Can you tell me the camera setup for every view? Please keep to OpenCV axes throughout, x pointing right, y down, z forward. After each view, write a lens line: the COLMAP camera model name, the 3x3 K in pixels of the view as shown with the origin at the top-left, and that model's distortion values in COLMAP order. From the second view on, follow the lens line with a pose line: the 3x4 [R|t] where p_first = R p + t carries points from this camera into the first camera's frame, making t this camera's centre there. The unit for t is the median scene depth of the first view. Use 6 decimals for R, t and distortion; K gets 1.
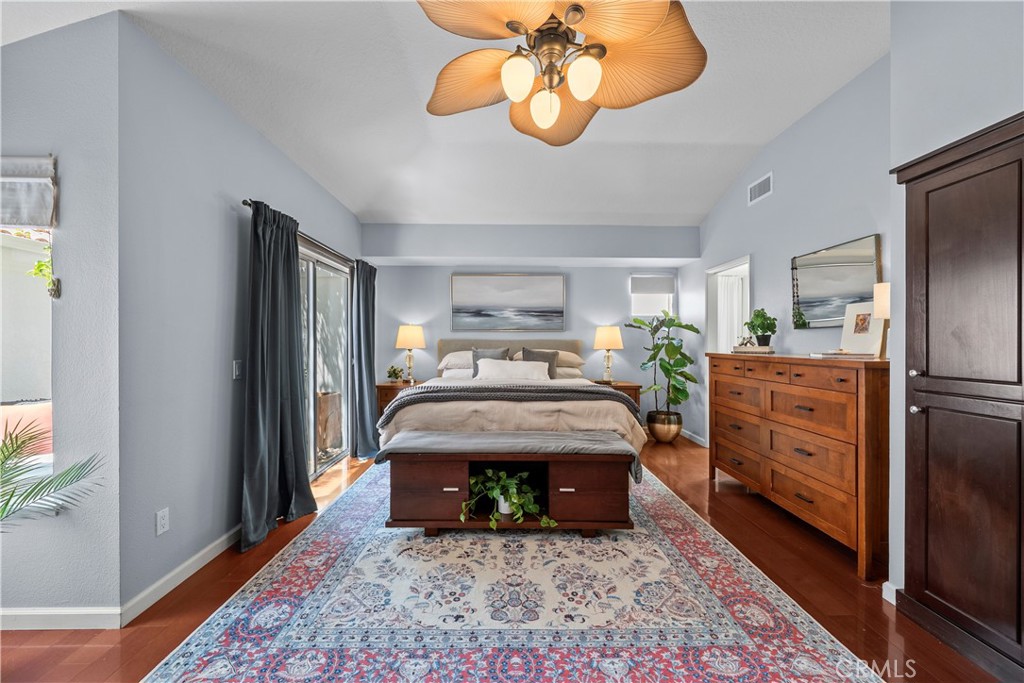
lens RADIAL K [[398.8, 0, 510.2], [0, 398.8, 341.4], [0, 0, 1]] dist [-0.002128, 0.000051]
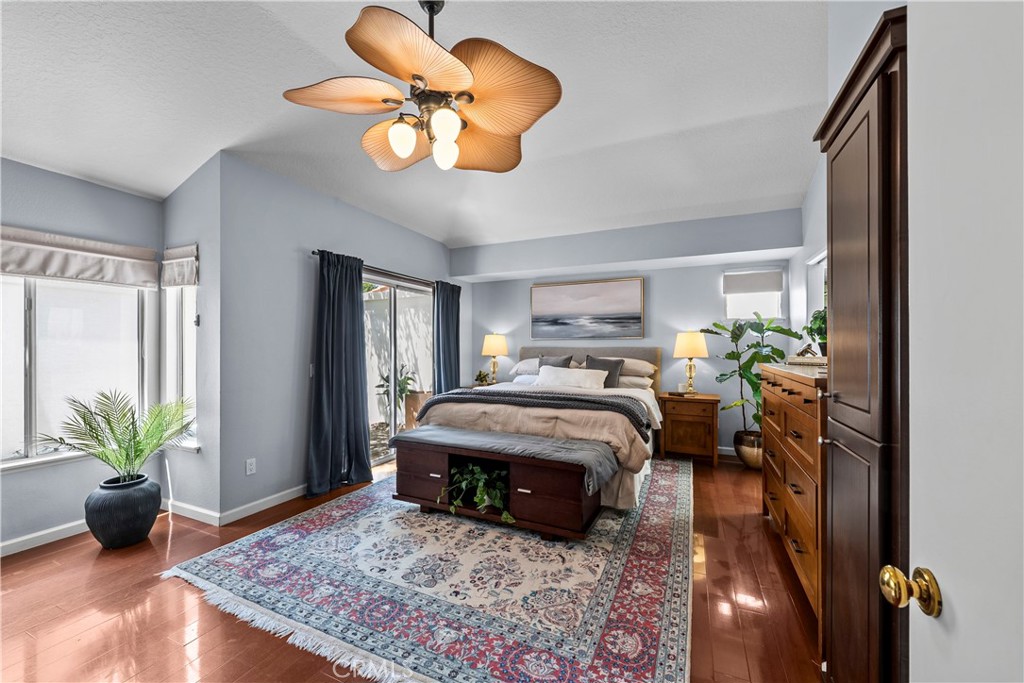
lens RADIAL K [[398.8, 0, 505.6], [0, 398.8, 345.8], [0, 0, 1]] dist [-0.002128, 0.000051]
pose [[0.901509, -0.003832, -0.432743, 0.549642], [0.002271, 0.999989, -0.004124, -0.009735], [0.432754, 0.002735, 0.901508, 0.019056]]
